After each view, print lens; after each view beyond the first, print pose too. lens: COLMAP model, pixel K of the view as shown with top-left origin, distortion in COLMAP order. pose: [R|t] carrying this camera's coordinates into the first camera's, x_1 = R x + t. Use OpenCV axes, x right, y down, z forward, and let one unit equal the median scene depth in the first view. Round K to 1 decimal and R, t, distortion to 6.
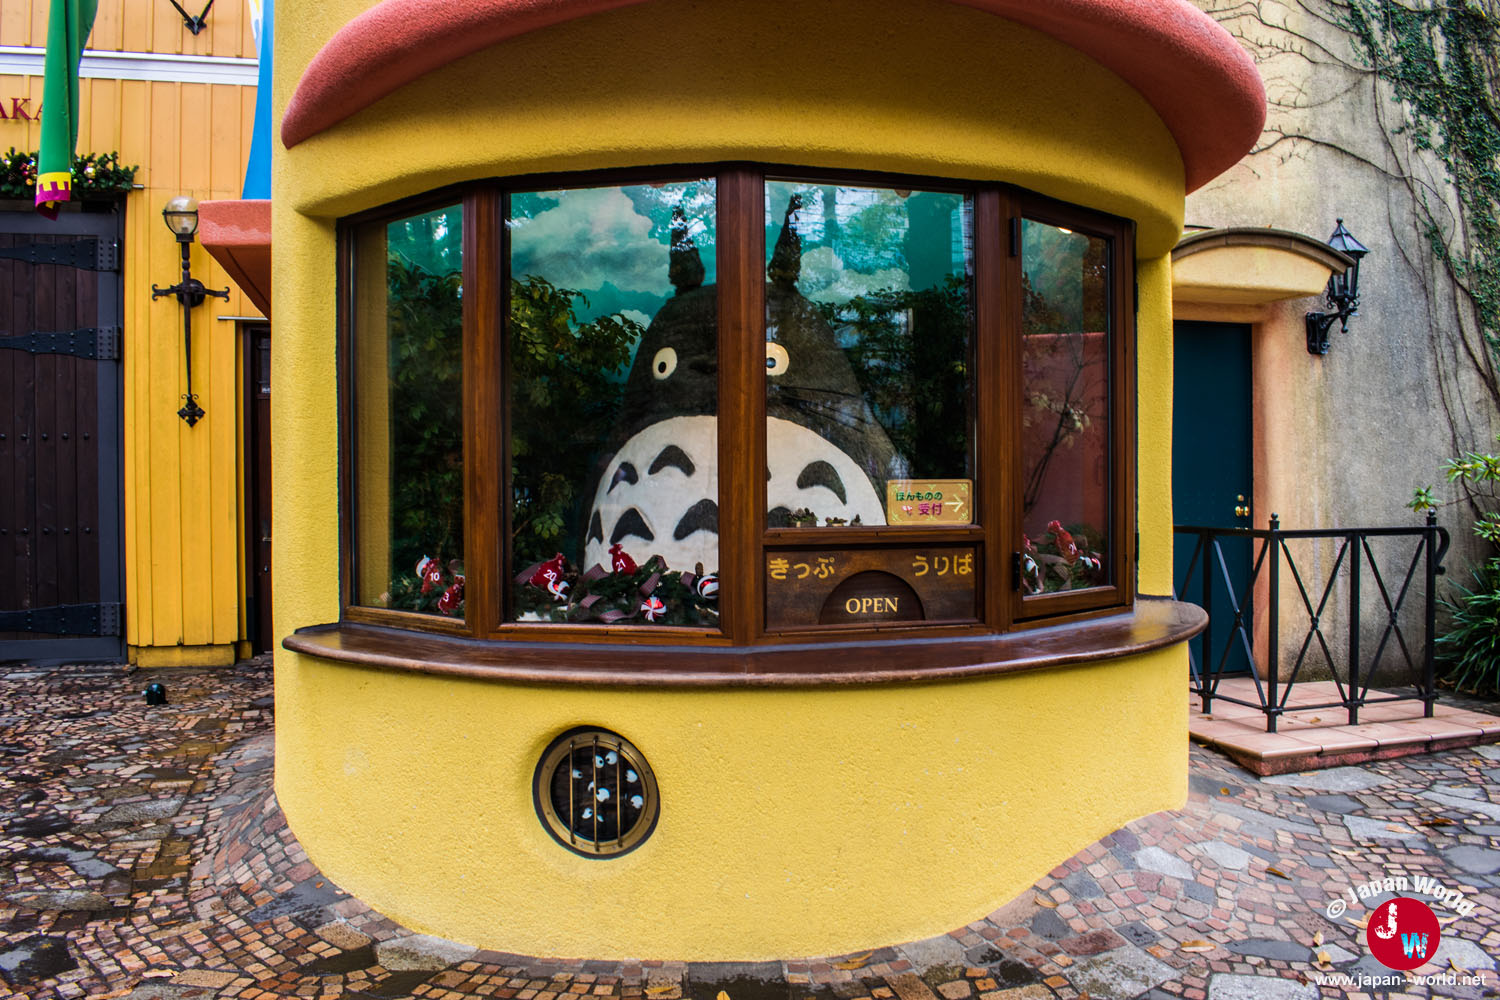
lens RADIAL K [[1241.8, 0, 727.7], [0, 1241.8, 500.3], [0, 0, 1]] dist [-0.096159, 0.008954]
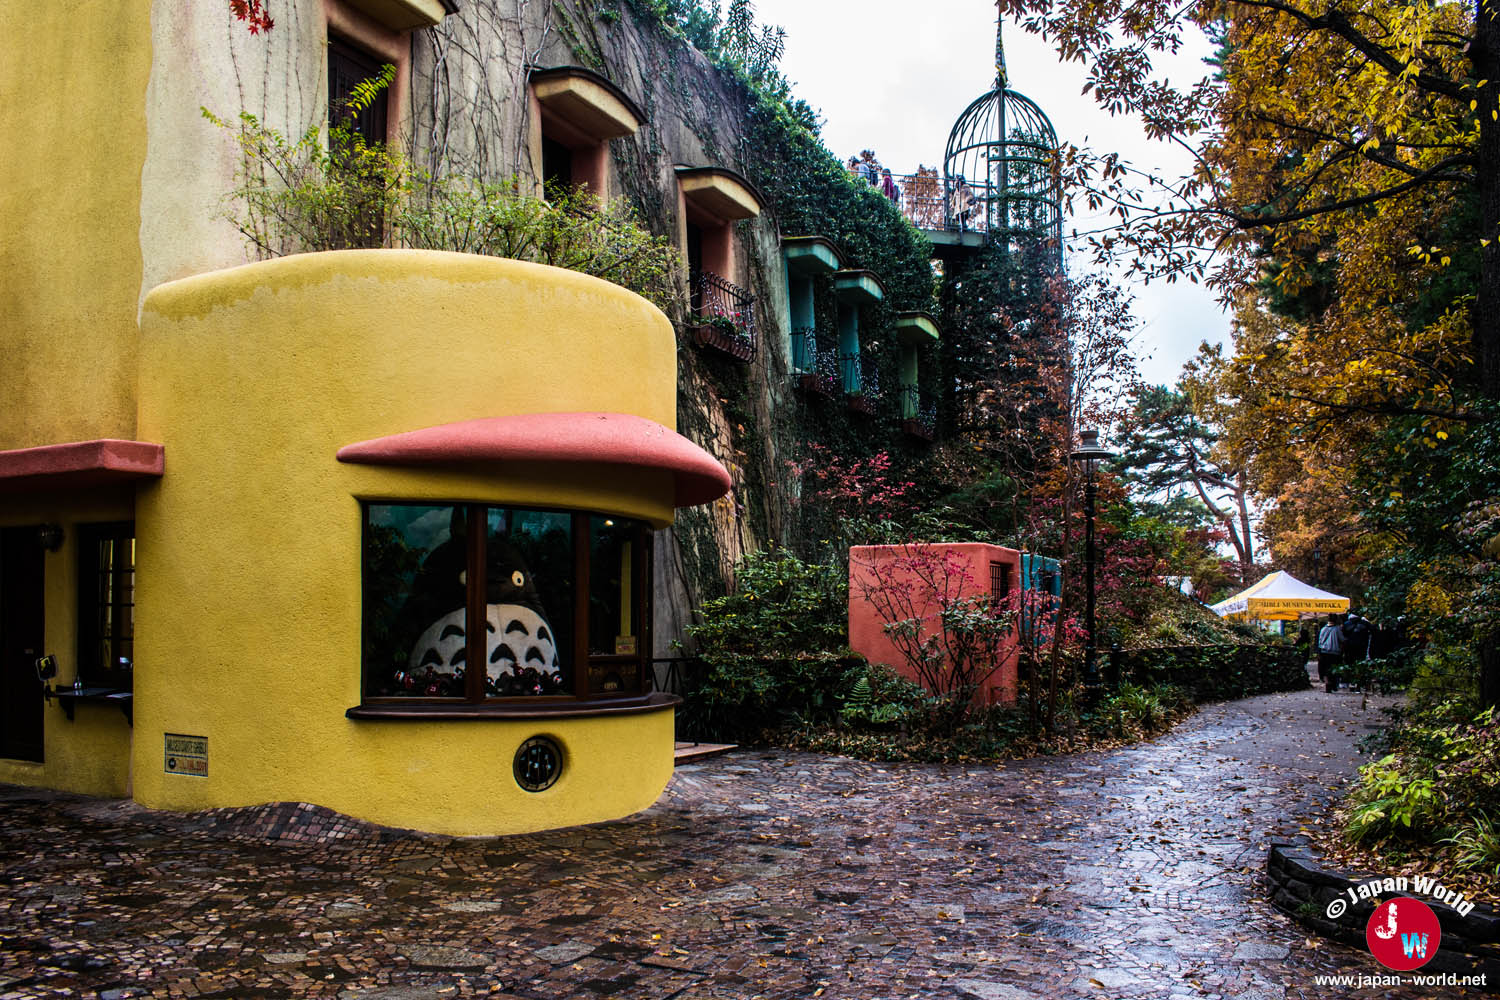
lens RADIAL K [[1241.8, 0, 727.7], [0, 1241.8, 500.3], [0, 0, 1]] dist [-0.096159, 0.008954]
pose [[0.665975, 0.095723, 0.739807, -1.729416], [0.007227, 0.990858, -0.134712, 0.053048], [-0.745939, 0.095061, 0.659195, -0.947246]]
